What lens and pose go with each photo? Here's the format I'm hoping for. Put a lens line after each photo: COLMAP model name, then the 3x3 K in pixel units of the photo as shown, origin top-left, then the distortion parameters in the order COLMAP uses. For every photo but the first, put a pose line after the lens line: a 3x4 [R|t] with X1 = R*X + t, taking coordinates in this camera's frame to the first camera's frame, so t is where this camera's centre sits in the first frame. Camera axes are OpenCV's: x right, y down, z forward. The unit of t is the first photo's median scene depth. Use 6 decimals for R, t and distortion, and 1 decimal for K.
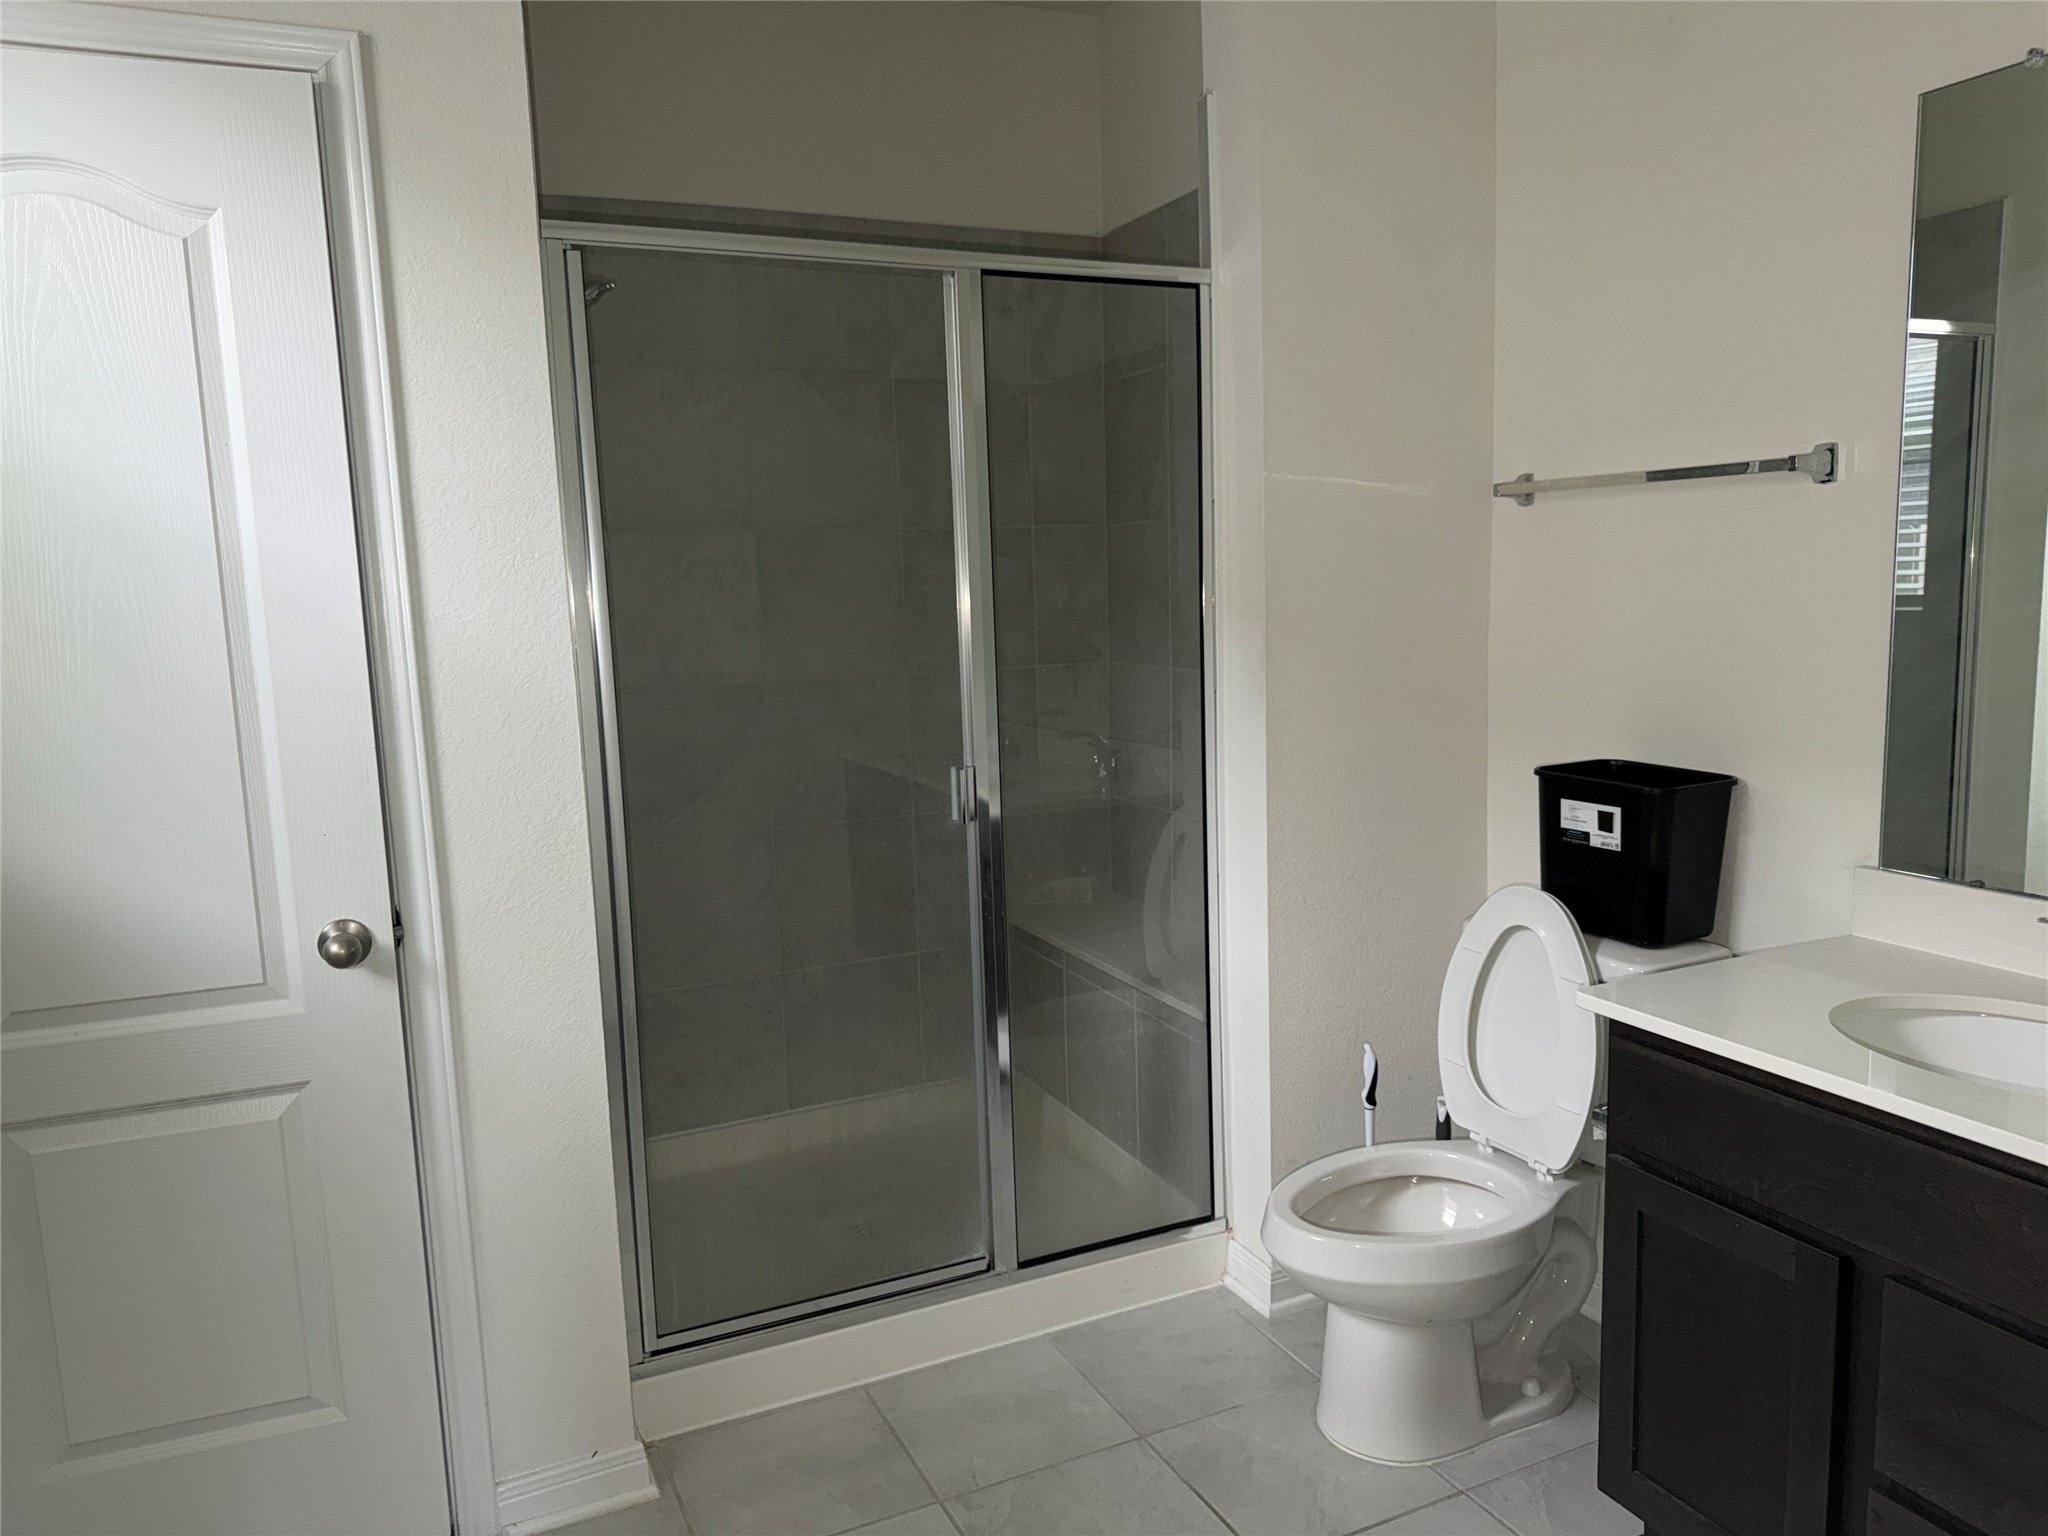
lens RADIAL K [[1438.6, 0, 1024.0], [0, 1438.6, 768.0], [0, 0, 1]] dist [0.084174, -0.133990]
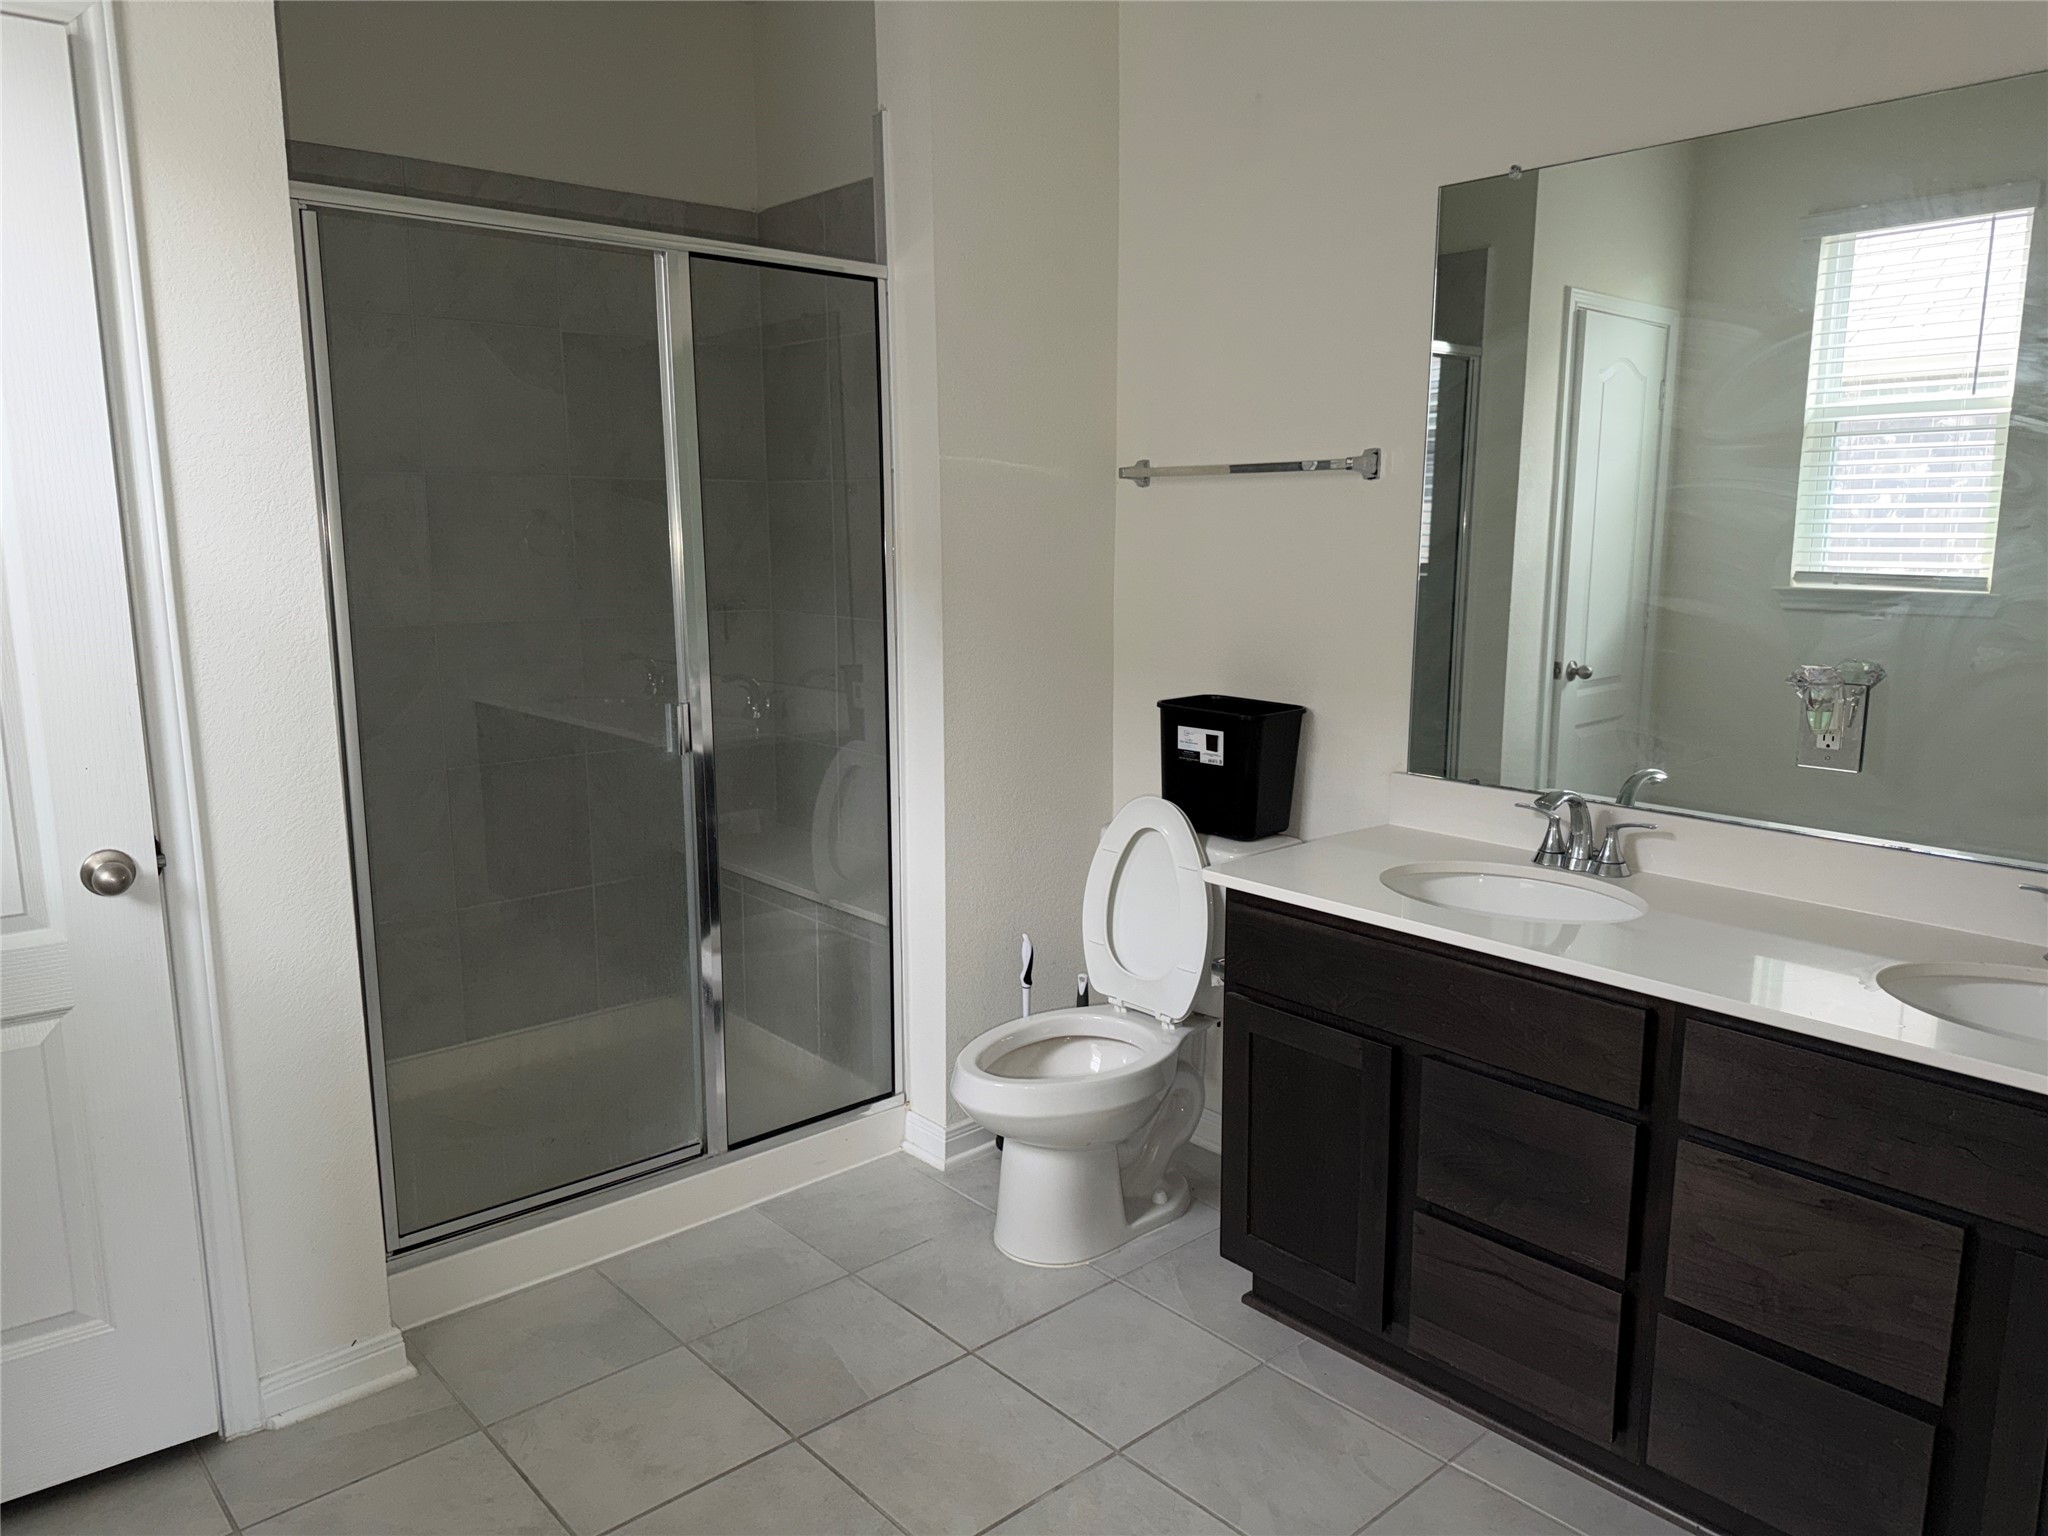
lens RADIAL K [[1438.6, 0, 1024.0], [0, 1438.6, 768.0], [0, 0, 1]] dist [0.084174, -0.133990]
pose [[0.956769, -0.018941, 0.290231, -0.114542], [0.009246, 0.999354, 0.034738, 0.012963], [-0.290701, -0.030553, 0.956326, -0.144132]]
